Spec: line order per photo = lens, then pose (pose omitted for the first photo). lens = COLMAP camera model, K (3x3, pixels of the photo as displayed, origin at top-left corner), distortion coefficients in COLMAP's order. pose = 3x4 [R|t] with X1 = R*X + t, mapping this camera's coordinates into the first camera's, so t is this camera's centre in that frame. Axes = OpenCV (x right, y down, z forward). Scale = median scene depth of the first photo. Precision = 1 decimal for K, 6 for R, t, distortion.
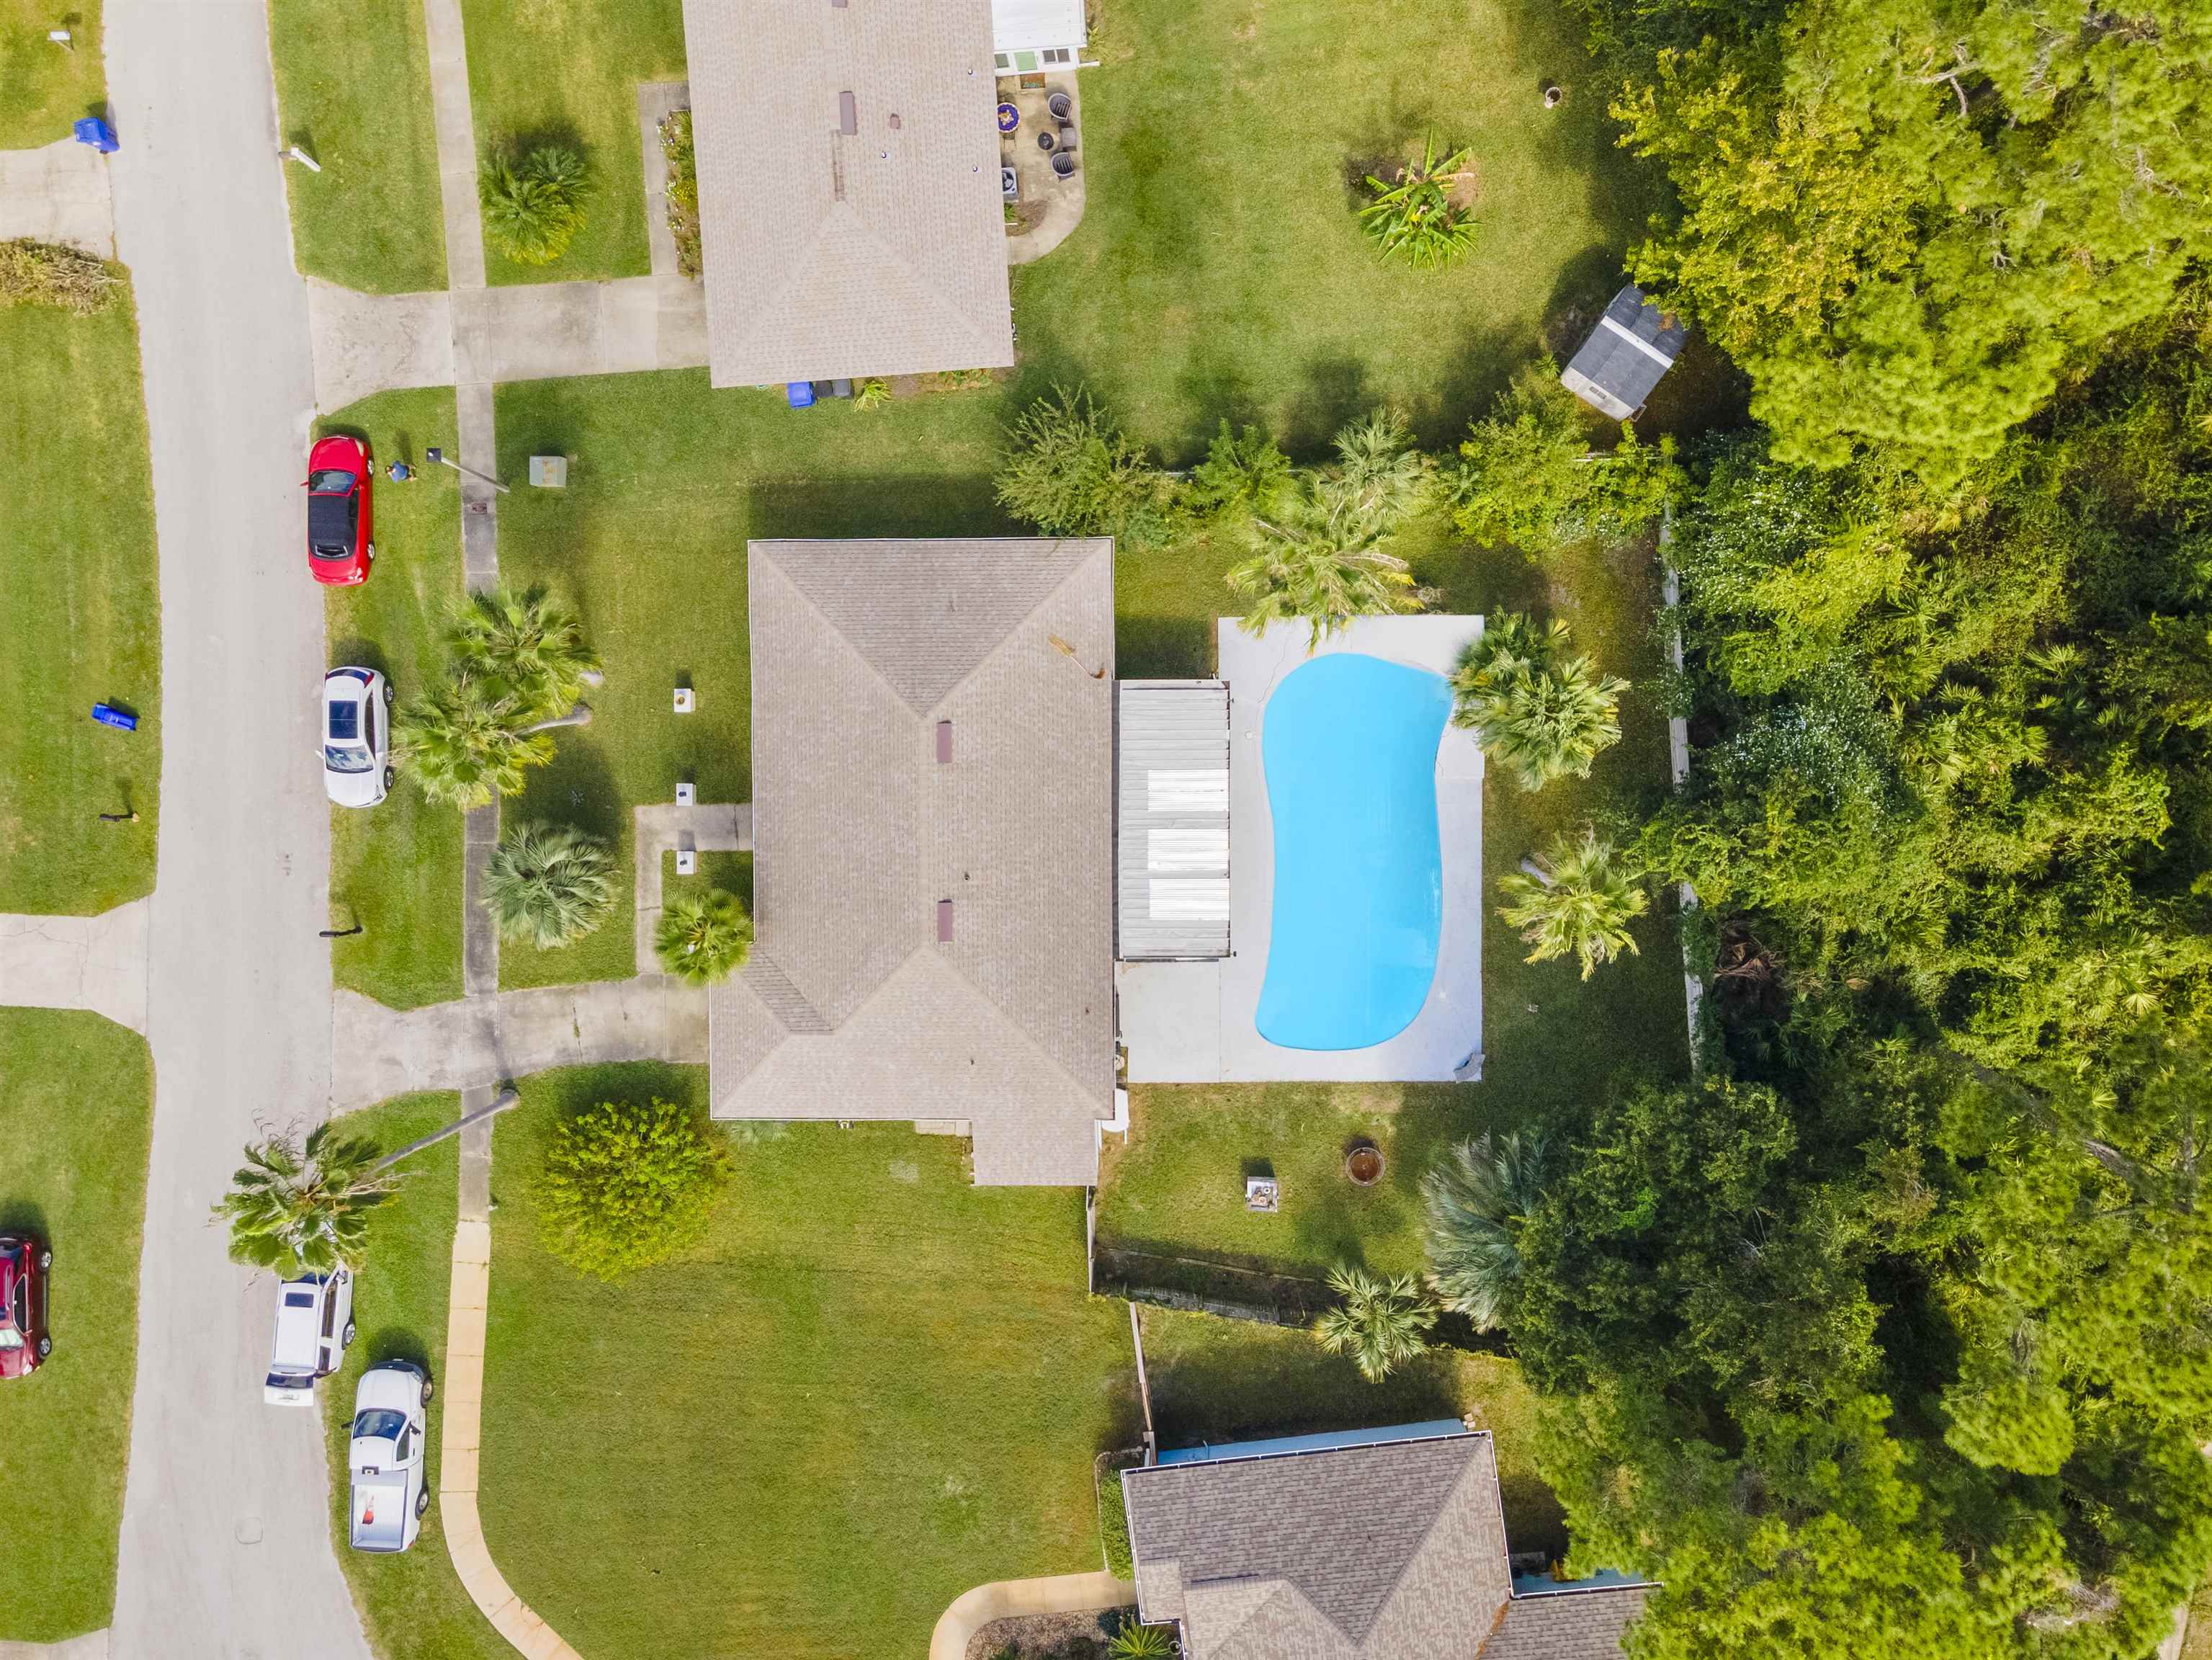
lens RADIAL K [[1608.7, 0, 1106.0], [0, 1608.7, 830.0], [0, 0, 1]] dist [0.027913, -0.000028]
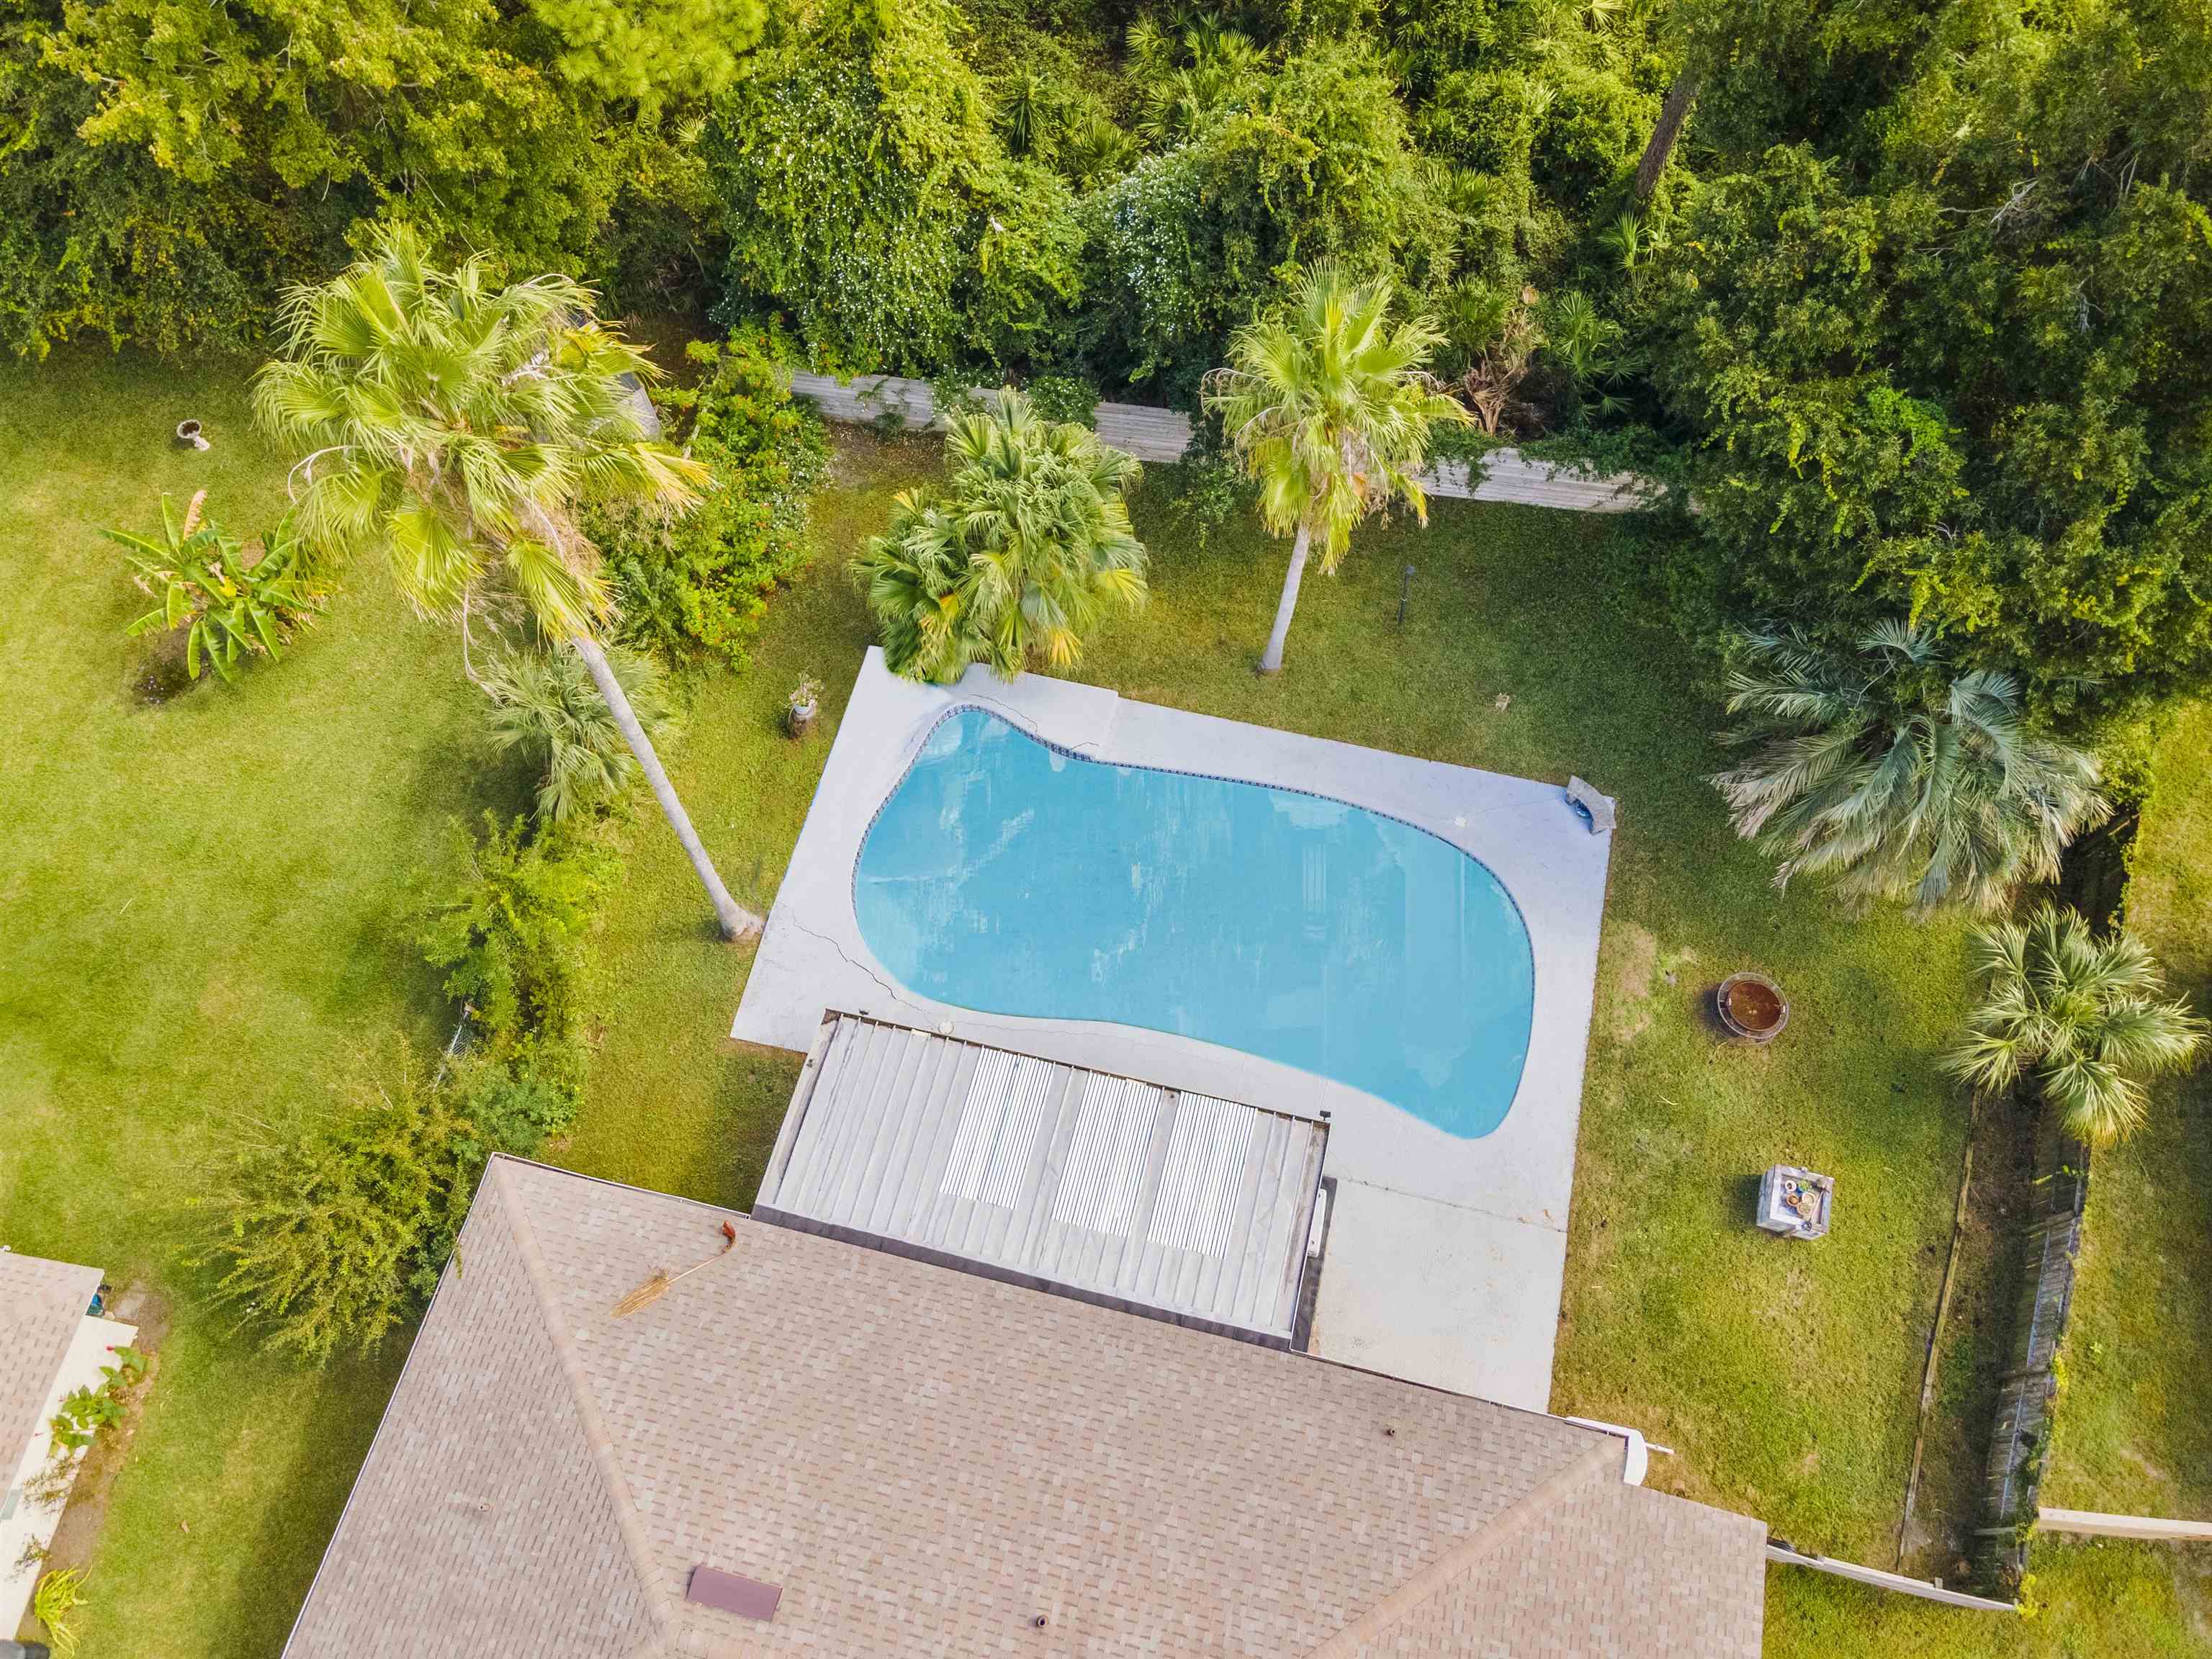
lens RADIAL K [[1608.5, 0, 1106.0], [0, 1608.5, 829.5], [0, 0, 1]] dist [0.027913, -0.000028]
pose [[0.242631, -0.864879, 0.439448, -0.084313], [0.968695, 0.191459, -0.158031, 0.071365], [0.052541, 0.464034, 0.884258, 0.480301]]
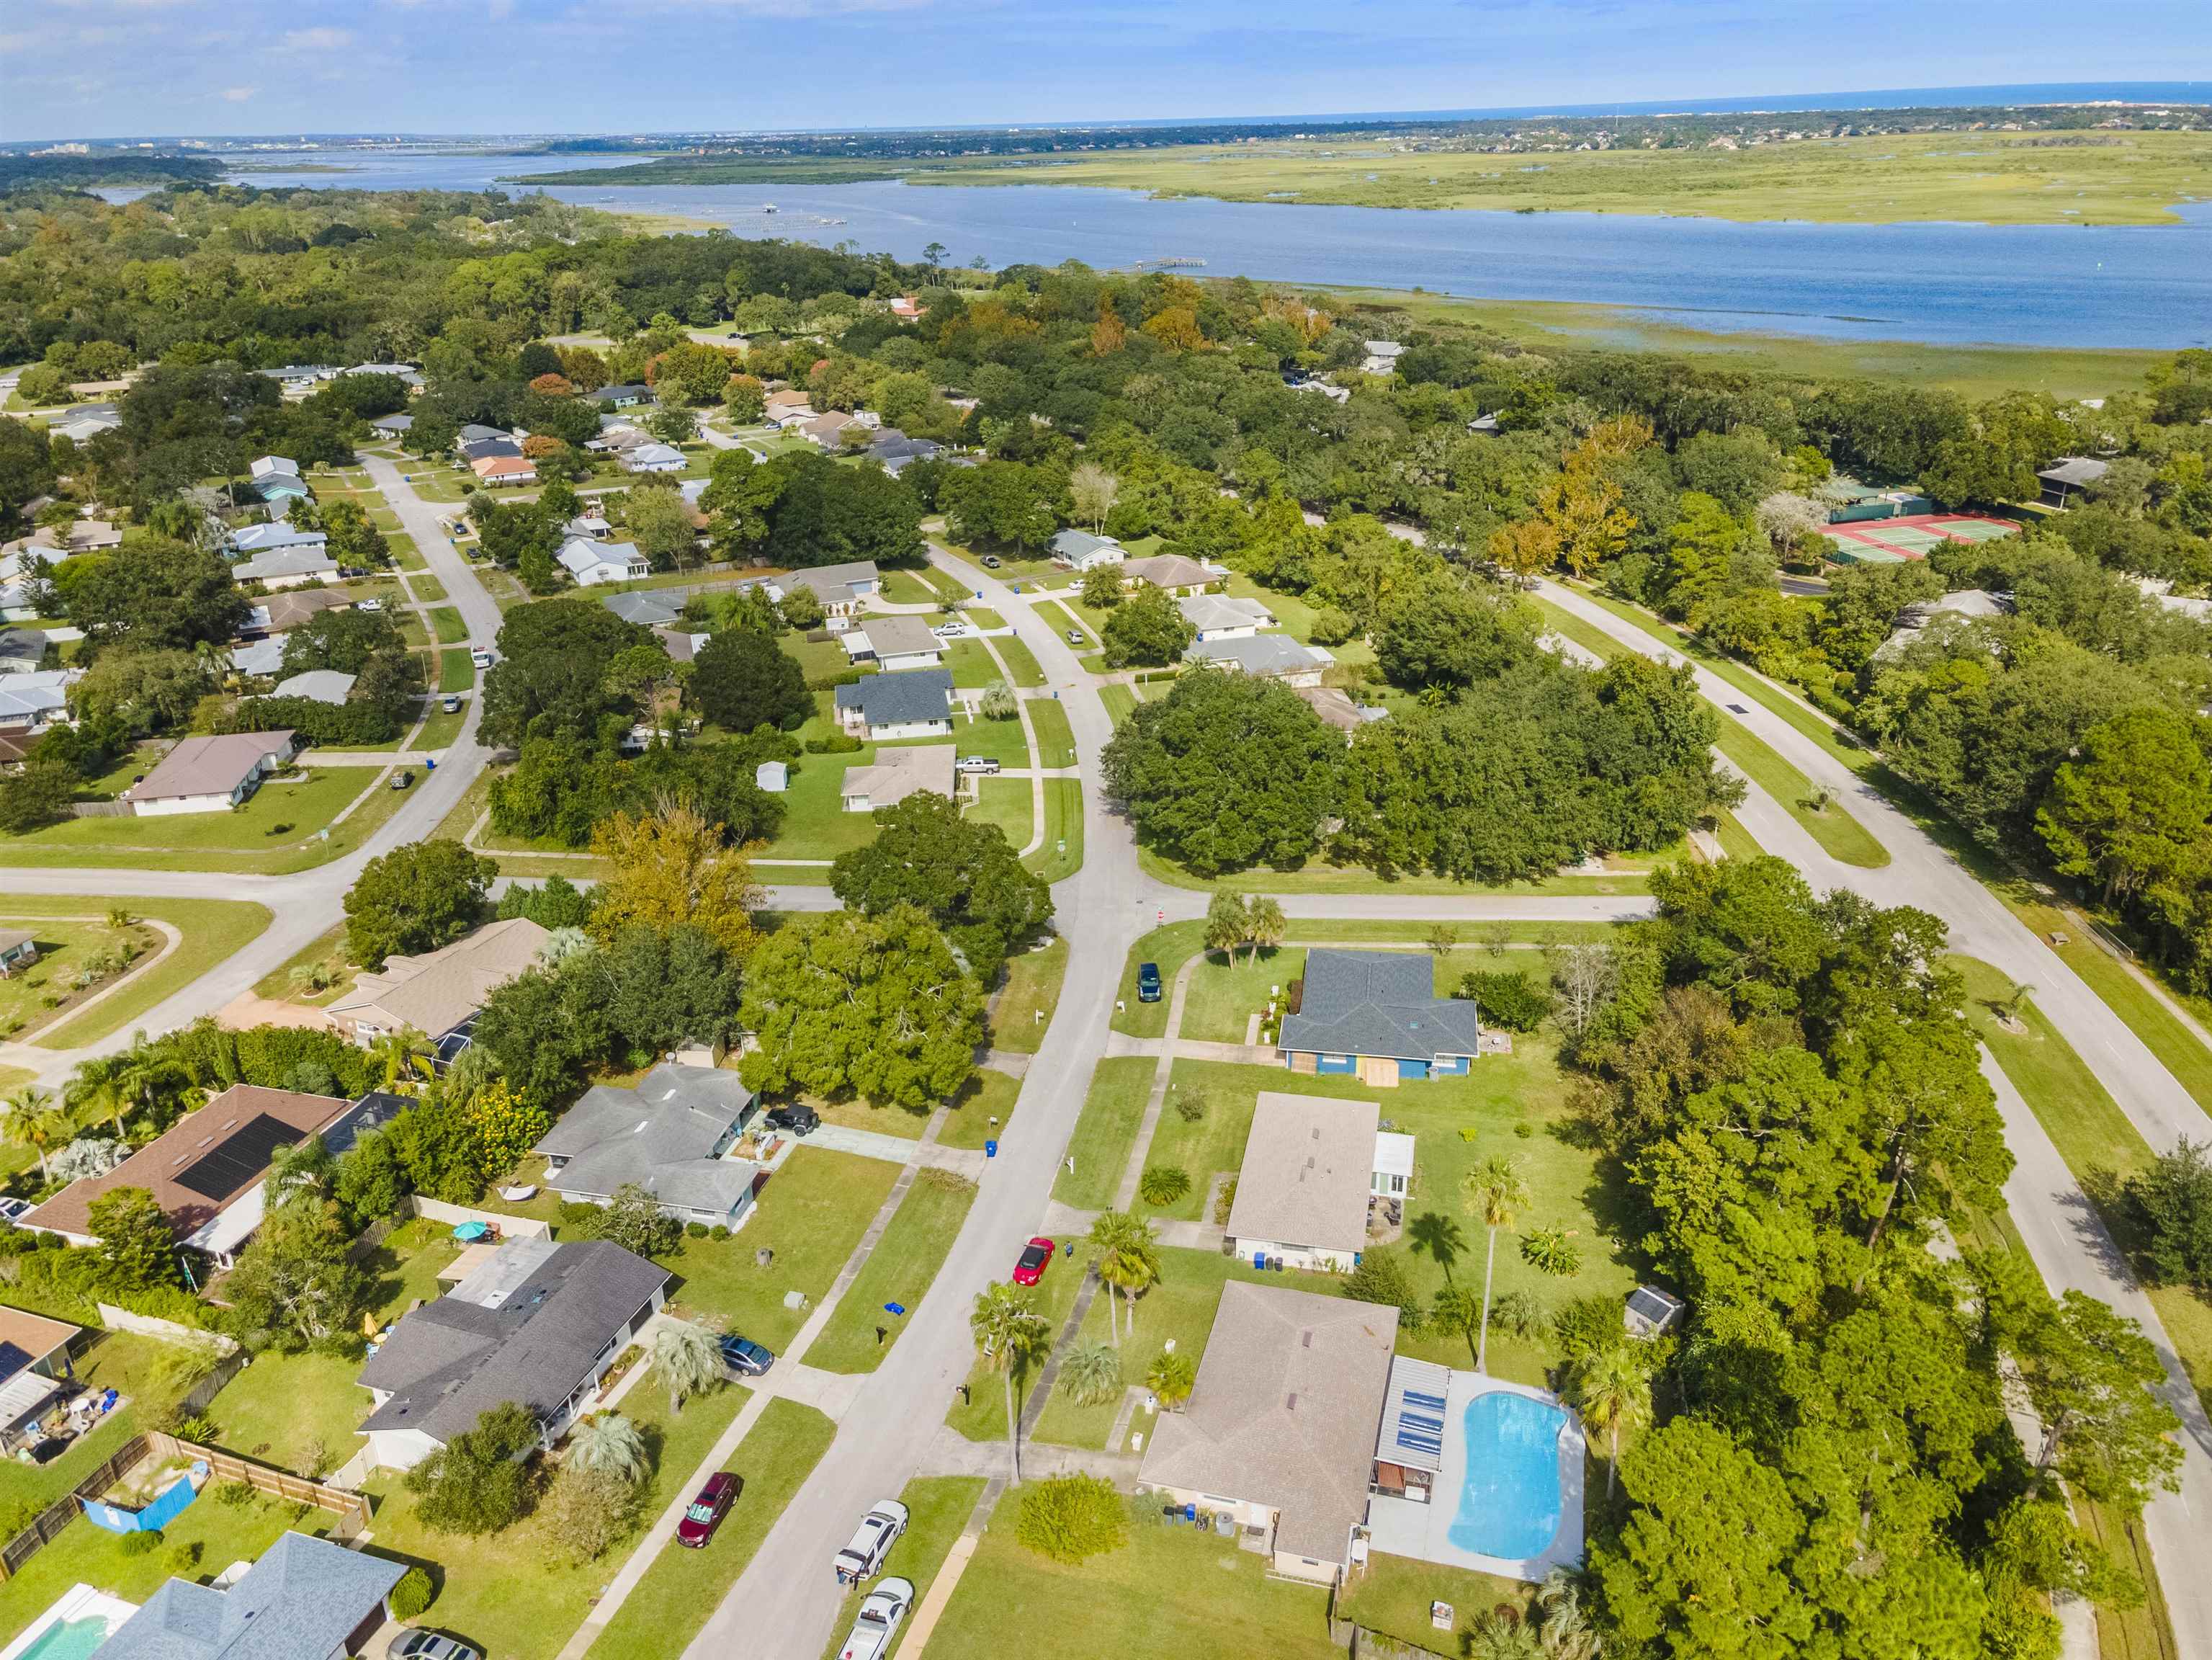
lens RADIAL K [[1608.7, 0, 1106.0], [0, 1608.7, 830.0], [0, 0, 1]] dist [0.027913, -0.000028]
pose [[0.960570, 0.131153, -0.245161, 0.067472], [-0.276712, 0.364936, -0.888961, 1.496670], [-0.027122, 0.921749, 0.386838, -0.358786]]
